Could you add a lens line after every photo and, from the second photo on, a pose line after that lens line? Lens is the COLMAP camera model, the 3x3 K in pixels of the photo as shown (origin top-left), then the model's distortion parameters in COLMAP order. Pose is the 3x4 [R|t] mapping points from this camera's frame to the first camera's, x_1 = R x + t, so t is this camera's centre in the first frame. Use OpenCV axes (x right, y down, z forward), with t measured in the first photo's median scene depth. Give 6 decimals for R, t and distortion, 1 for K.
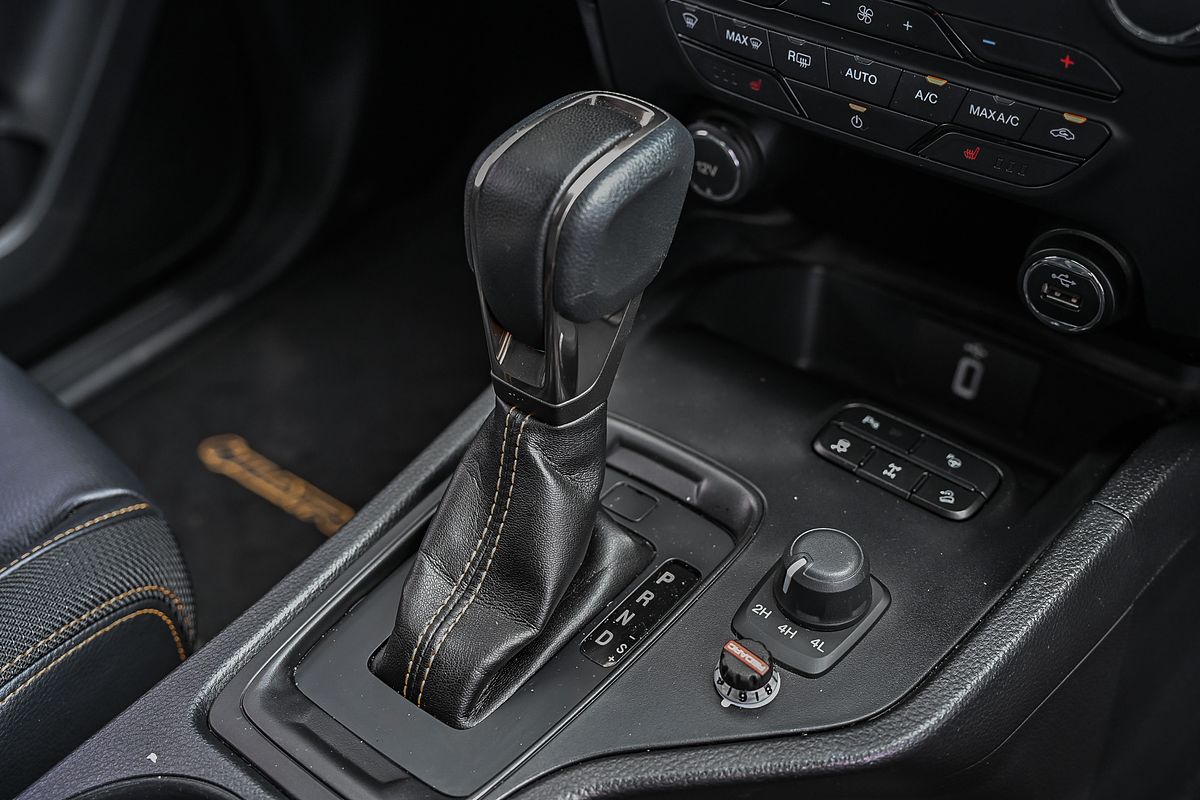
lens RADIAL K [[1390.2, 0, 600.0], [0, 1390.2, 400.0], [0, 0, 1]] dist [0.152436, 0.002287]
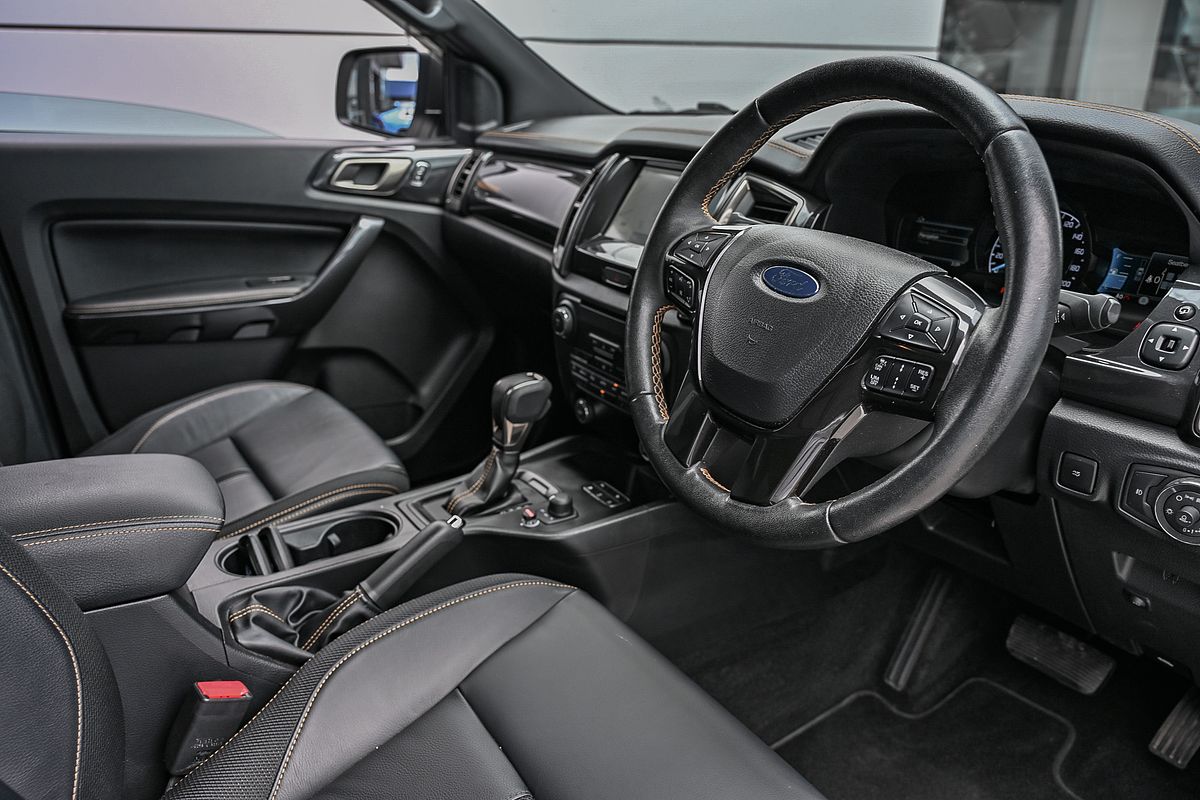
lens RADIAL K [[923.4, 0, 600.0], [0, 923.4, 400.0], [0, 0, 1]] dist [0.000377, -0.000004]
pose [[0.954962, 0.168027, -0.244569, 0.805667], [-0.244208, 0.913238, -0.326128, 0.640972], [0.168552, 0.371165, 0.913141, -1.297306]]
